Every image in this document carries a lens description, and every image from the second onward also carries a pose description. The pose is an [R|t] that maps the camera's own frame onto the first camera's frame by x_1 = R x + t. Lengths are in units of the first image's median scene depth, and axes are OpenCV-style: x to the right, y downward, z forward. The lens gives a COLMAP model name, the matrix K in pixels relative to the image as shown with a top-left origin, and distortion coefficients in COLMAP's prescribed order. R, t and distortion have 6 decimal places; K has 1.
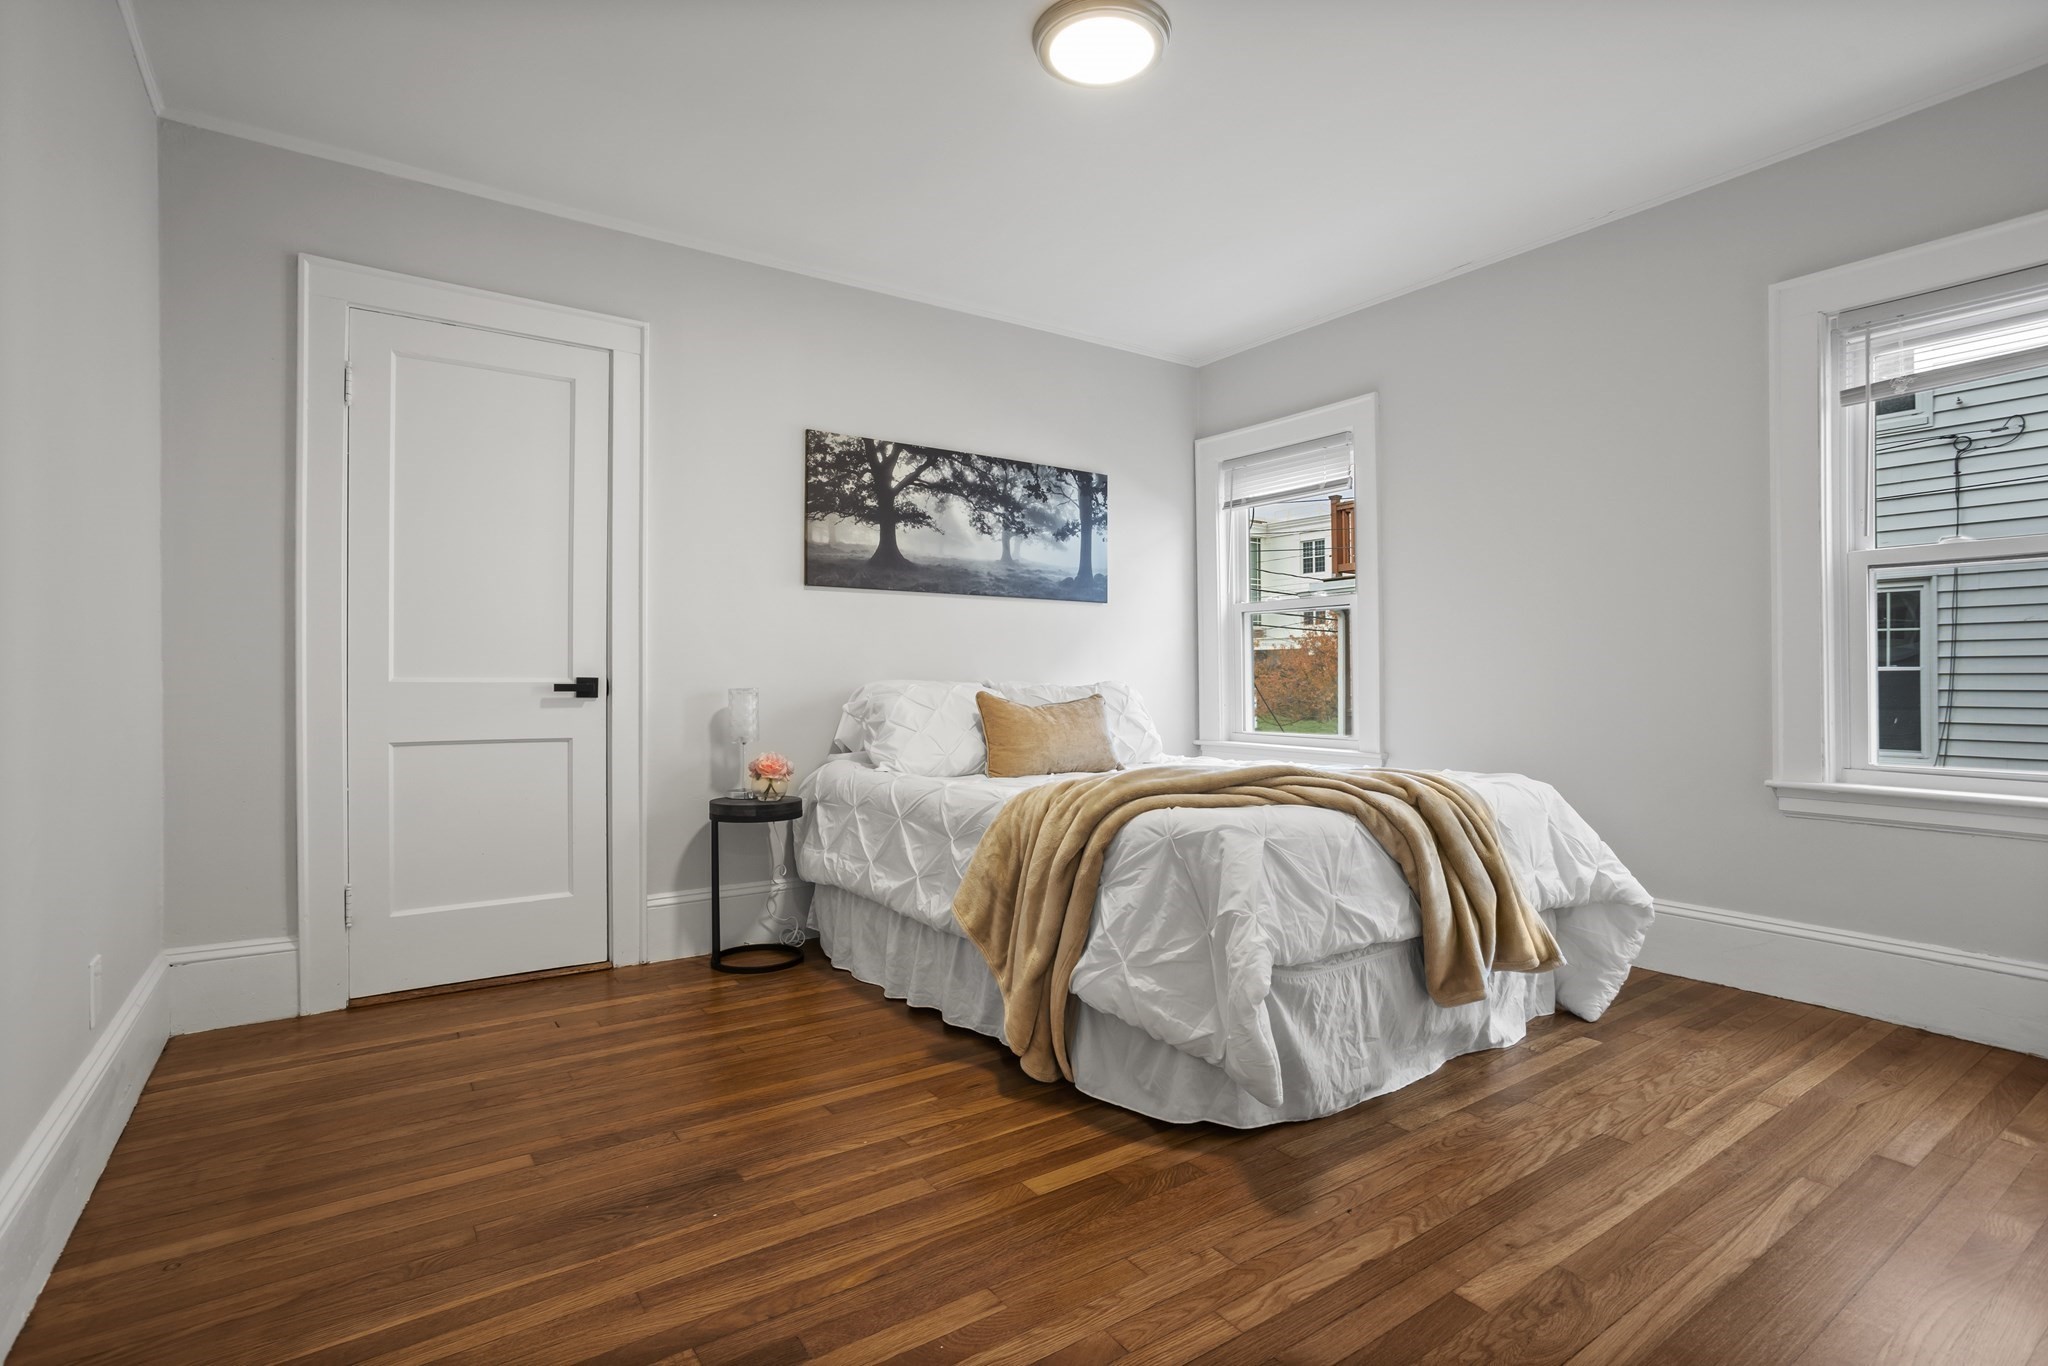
lens RADIAL K [[1000.1, 0, 1020.1], [0, 1000.1, 678.0], [0, 0, 1]] dist [-0.055041, 0.034841]
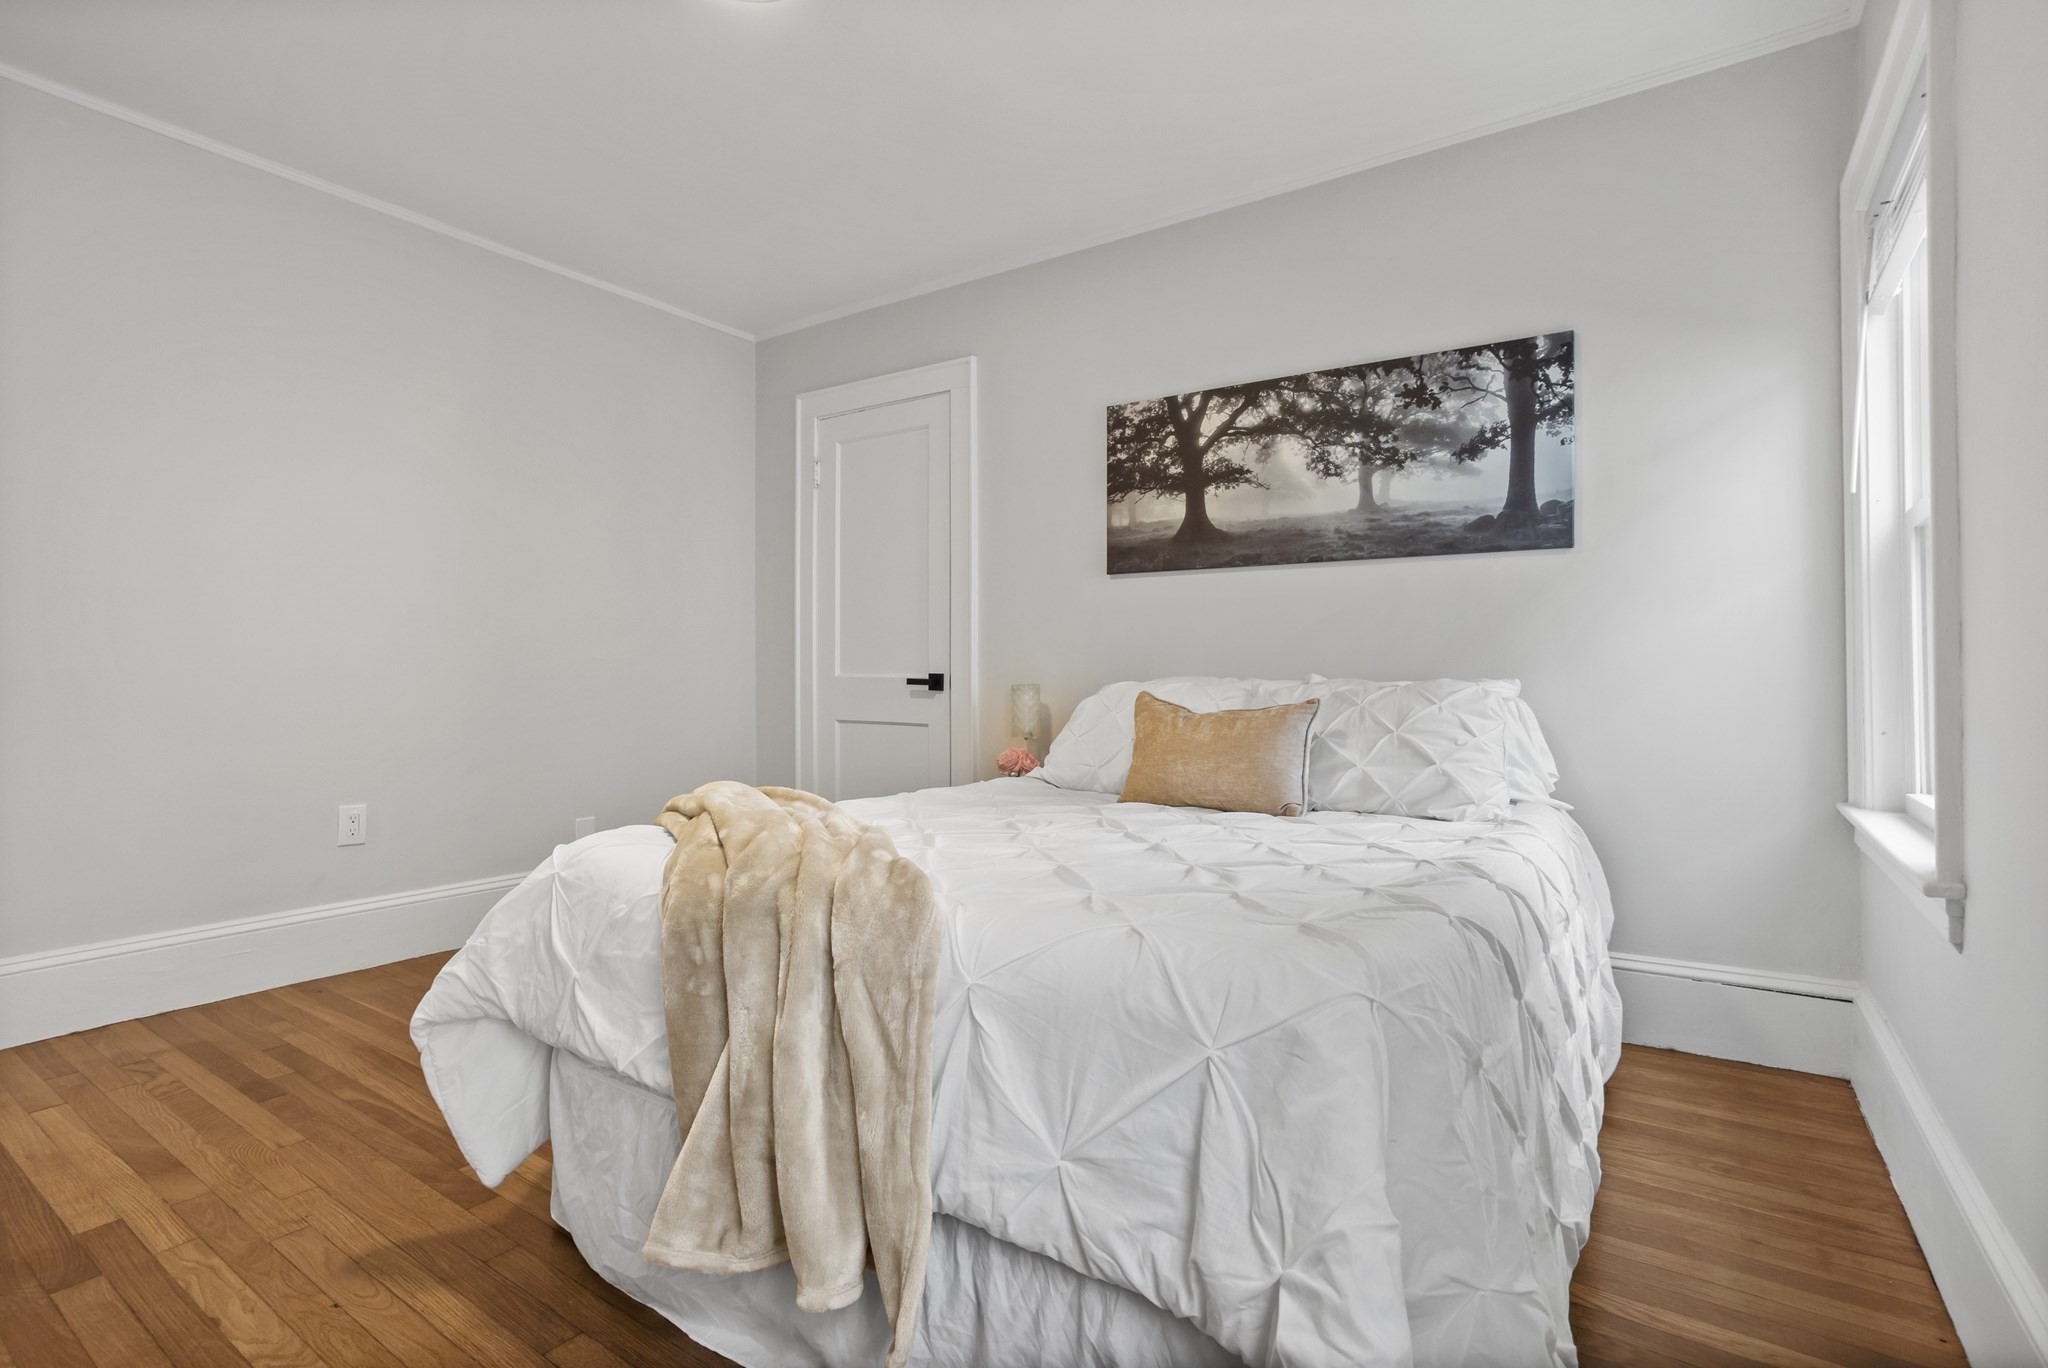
lens RADIAL K [[1000.1, 0, 1020.1], [0, 1000.1, 679.0], [0, 0, 1]] dist [-0.055041, 0.034841]
pose [[0.349558, 0.004357, -0.936905, 0.573814], [-0.002105, 0.999990, 0.003865, 0.000917], [0.936912, 0.000621, 0.349564, 0.543776]]
